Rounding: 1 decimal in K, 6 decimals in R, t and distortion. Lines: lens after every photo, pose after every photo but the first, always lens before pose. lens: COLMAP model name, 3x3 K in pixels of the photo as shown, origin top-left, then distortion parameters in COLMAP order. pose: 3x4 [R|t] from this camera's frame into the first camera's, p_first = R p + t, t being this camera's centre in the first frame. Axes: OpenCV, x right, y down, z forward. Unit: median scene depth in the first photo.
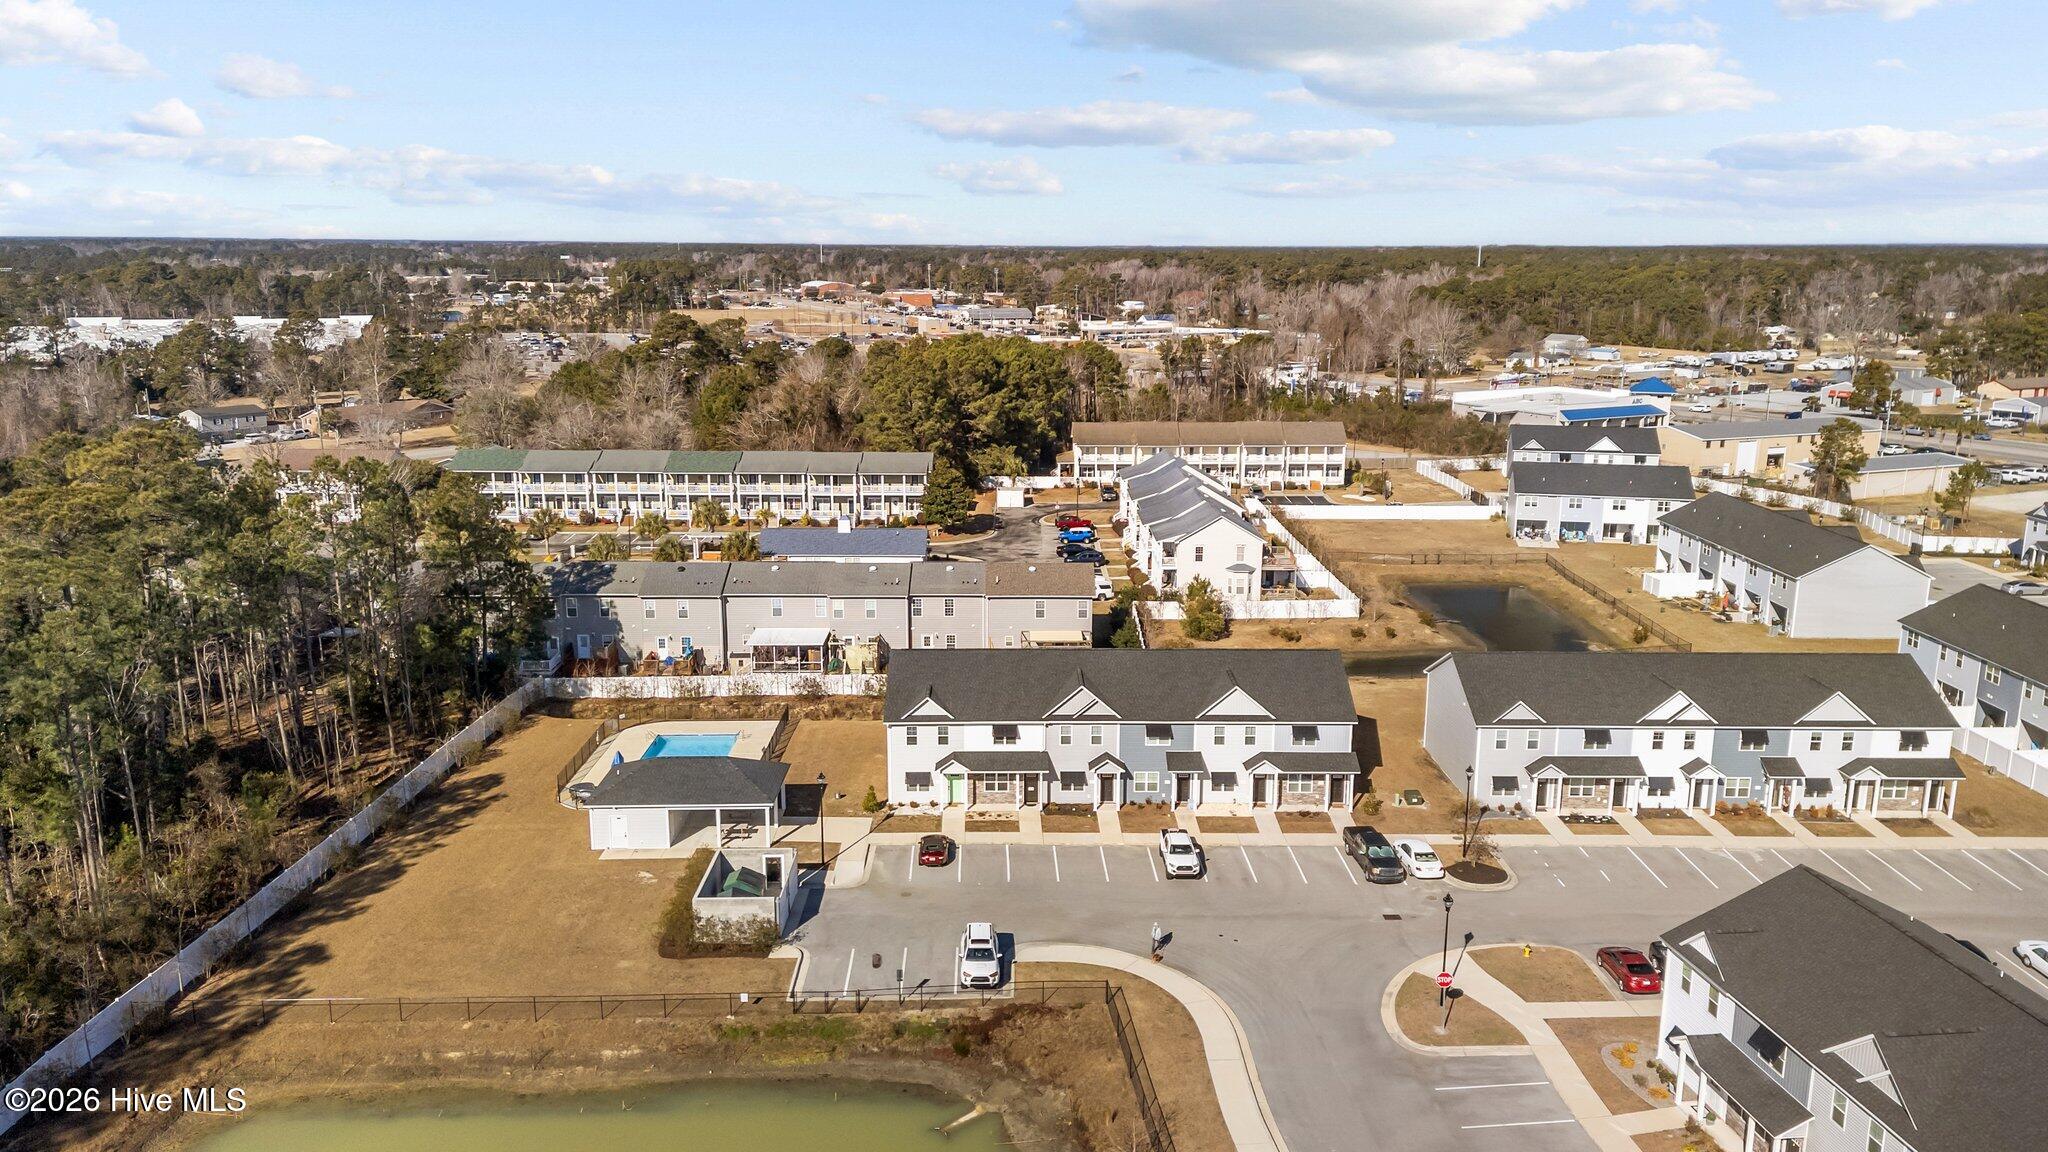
lens RADIAL K [[1467.3, 0, 1033.2], [0, 1467.3, 580.0], [0, 0, 1]] dist [0.129293, -0.178545]
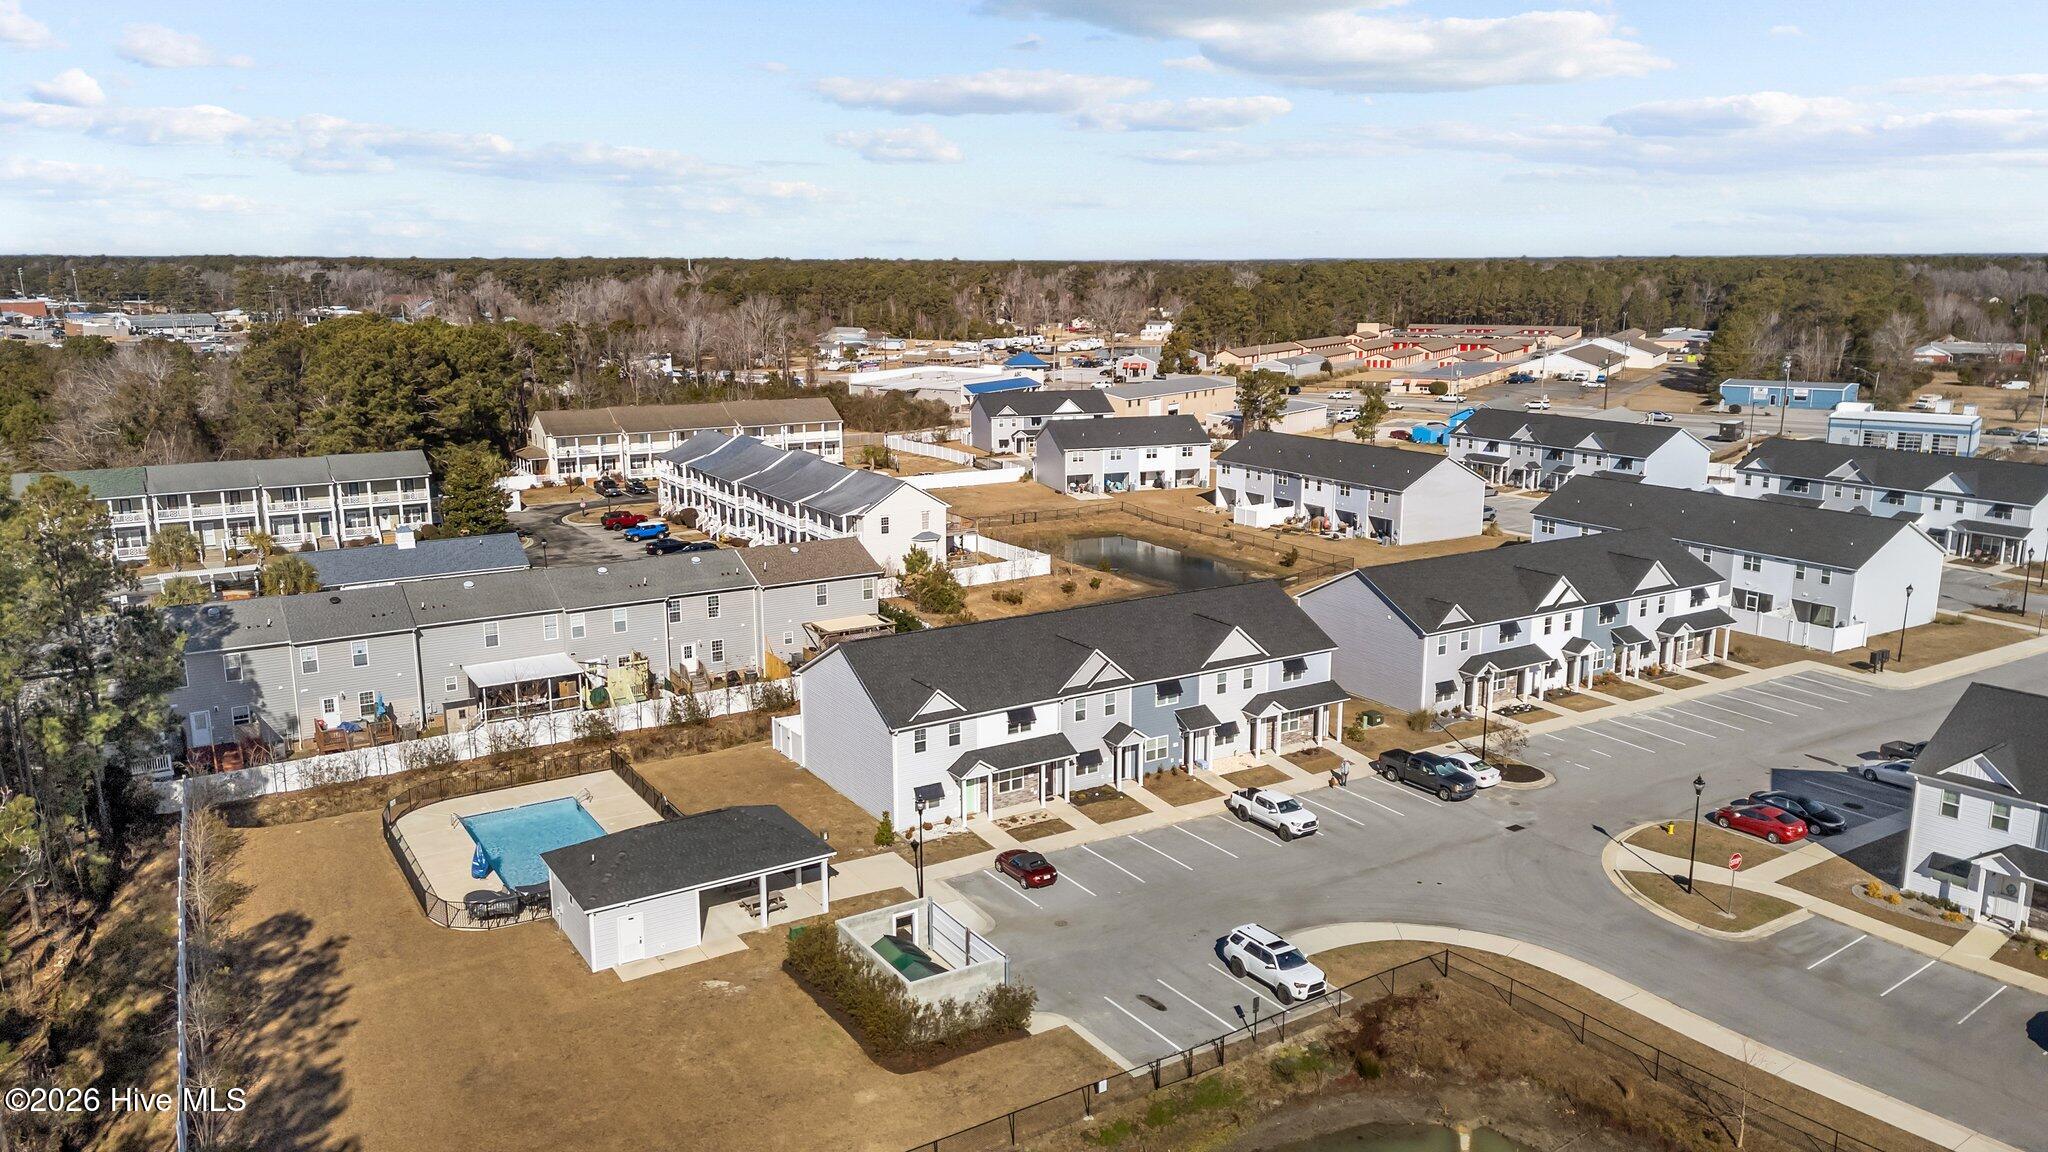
lens RADIAL K [[1467.3, 0, 1033.2], [0, 1467.3, 580.0], [0, 0, 1]] dist [0.129293, -0.178545]
pose [[0.859353, -0.114705, 0.498353, -0.413665], [0.118069, 0.992693, 0.024888, 0.006292], [-0.497567, 0.037452, 0.866617, 0.269172]]
